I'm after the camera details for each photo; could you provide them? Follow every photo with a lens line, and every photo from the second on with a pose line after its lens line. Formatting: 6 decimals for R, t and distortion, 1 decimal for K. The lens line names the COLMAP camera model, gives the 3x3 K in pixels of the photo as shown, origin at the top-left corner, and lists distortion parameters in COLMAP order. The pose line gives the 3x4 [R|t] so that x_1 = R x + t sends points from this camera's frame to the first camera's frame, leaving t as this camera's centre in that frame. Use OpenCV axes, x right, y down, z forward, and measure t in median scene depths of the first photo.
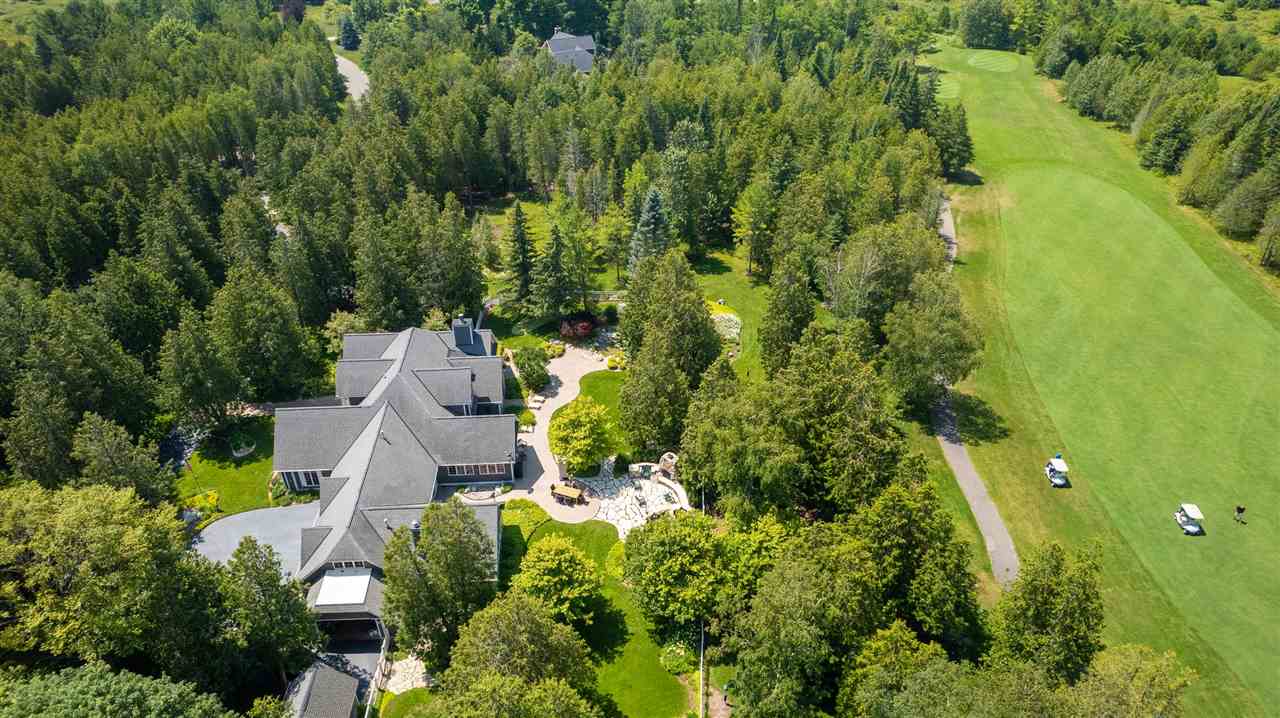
lens RADIAL K [[825.8, 0, 640.0], [0, 825.8, 359.0], [0, 0, 1]] dist [-0.083666, 0.075003]
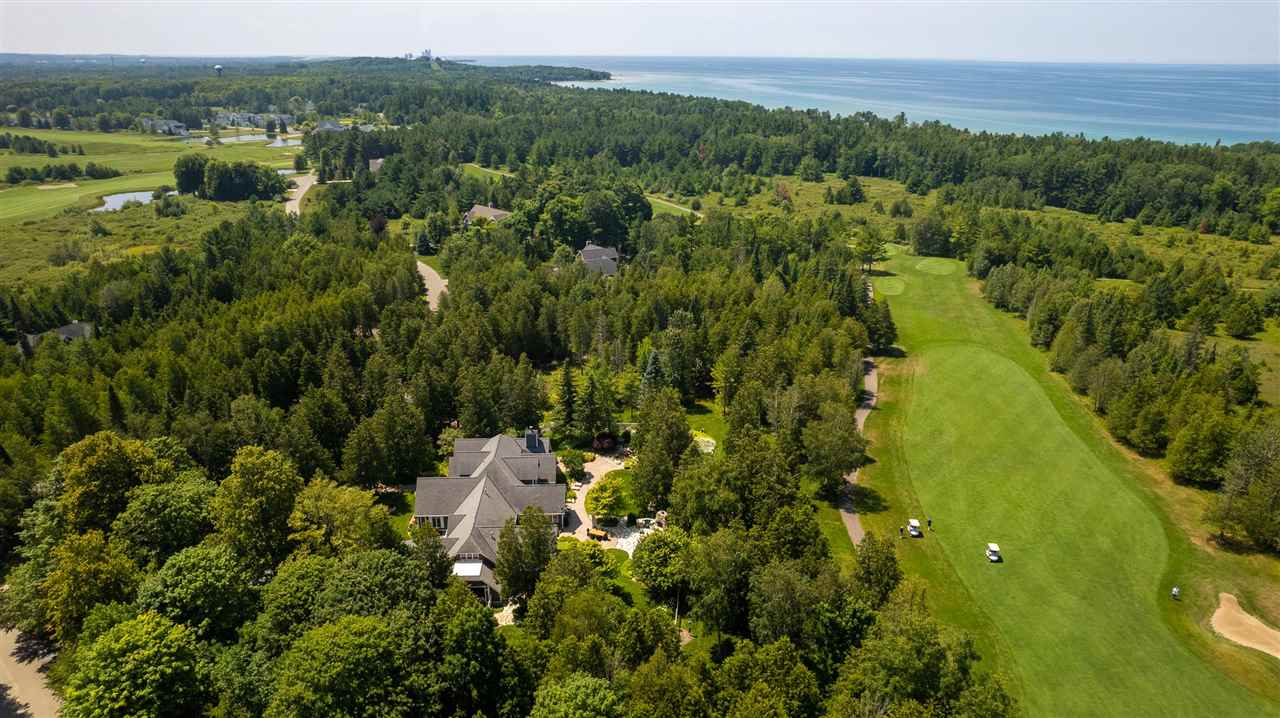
lens RADIAL K [[825.8, 0, 640.0], [0, 825.8, 359.0], [0, 0, 1]] dist [-0.083666, 0.075003]
pose [[0.999746, 0.007723, -0.021196, 0.016466], [-0.012348, 0.973671, -0.227622, 0.126903], [0.018880, 0.227826, 0.973519, -0.403702]]
